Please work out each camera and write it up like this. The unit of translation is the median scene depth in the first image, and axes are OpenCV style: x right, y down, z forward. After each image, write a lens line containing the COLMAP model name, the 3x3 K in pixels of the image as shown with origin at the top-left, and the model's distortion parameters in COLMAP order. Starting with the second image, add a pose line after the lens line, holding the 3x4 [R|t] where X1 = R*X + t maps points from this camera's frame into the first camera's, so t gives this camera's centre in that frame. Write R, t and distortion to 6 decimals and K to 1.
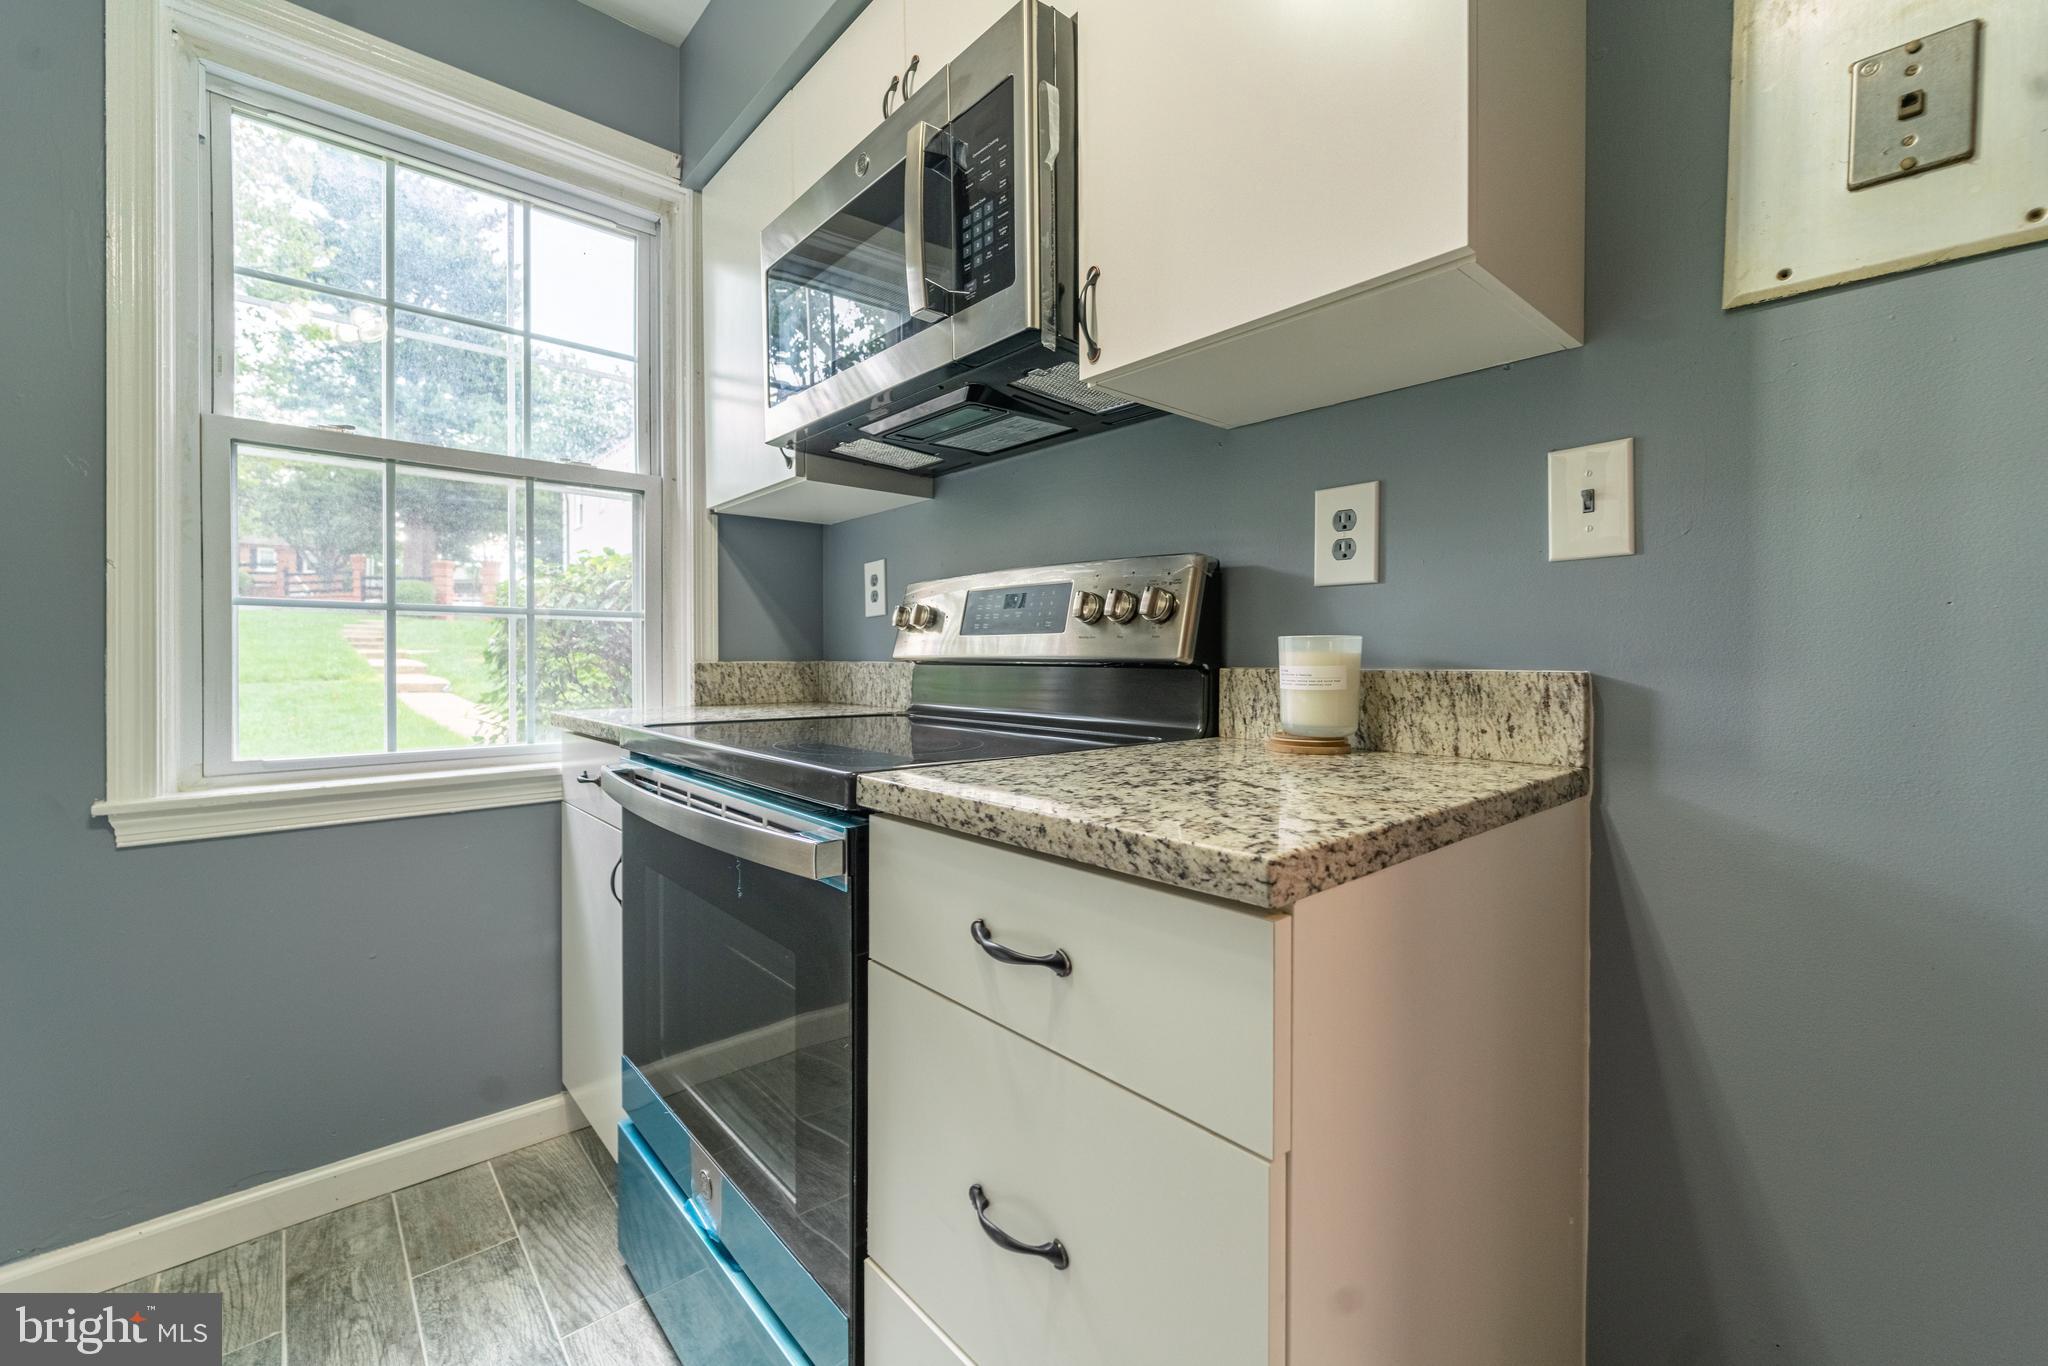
lens RADIAL K [[832.1, 0, 1032.2], [0, 832.1, 660.2], [0, 0, 1]] dist [-0.001188, -0.000526]
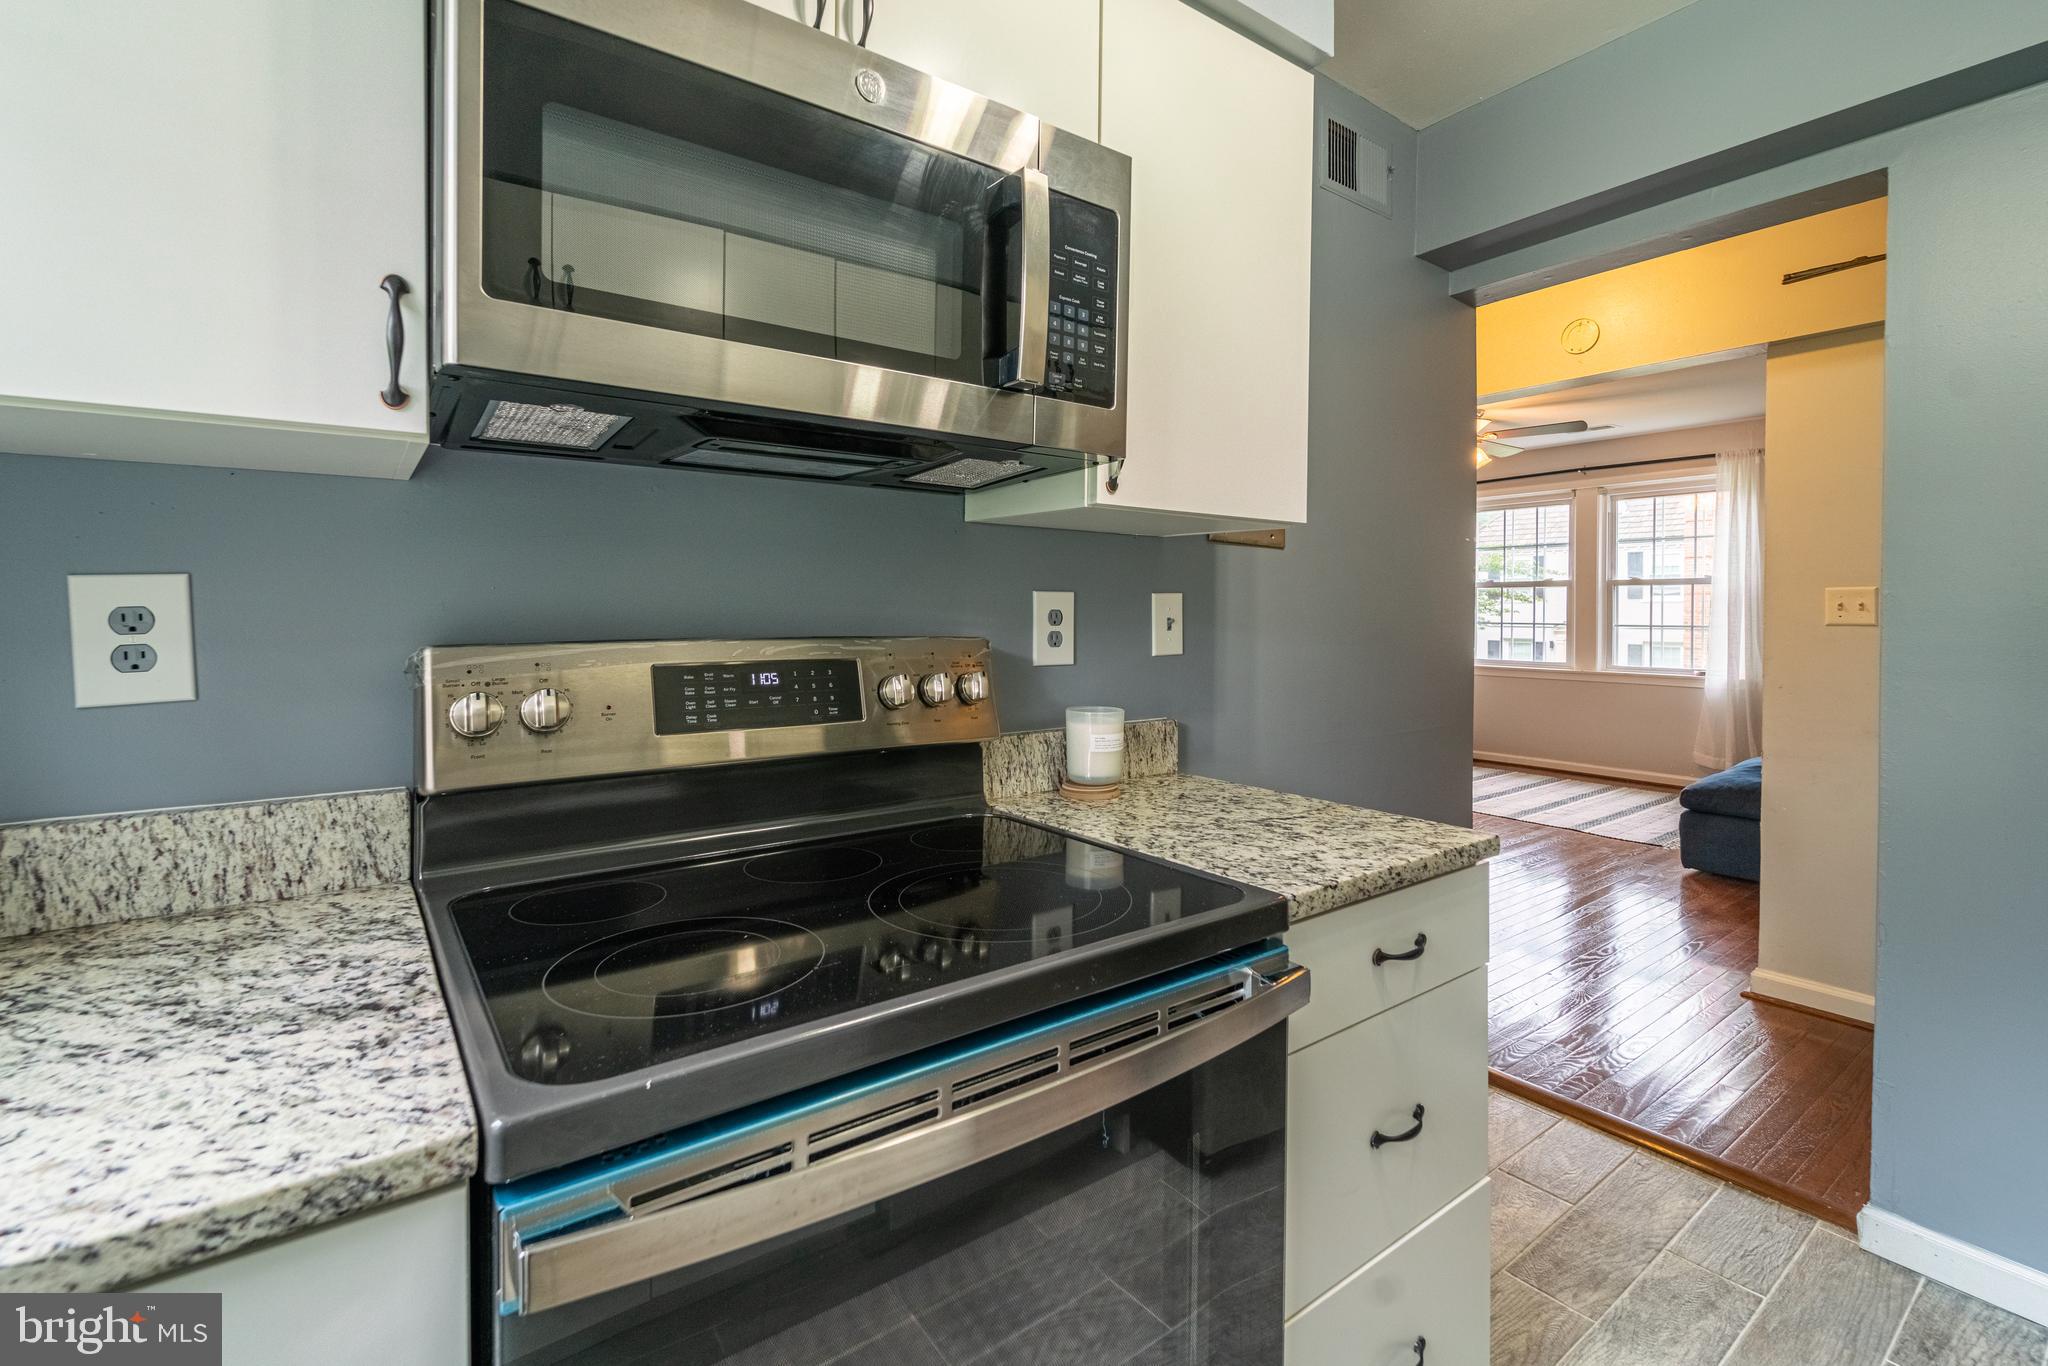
lens RADIAL K [[896.5, 0, 997.8], [0, 896.5, 625.1], [0, 0, 1]] dist [0.008176, -0.002723]
pose [[0.121077, -0.017301, 0.992492, -1.103567], [0.002227, 0.999850, 0.017157, -0.187486], [-0.992641, 0.000133, 0.121097, 0.947731]]
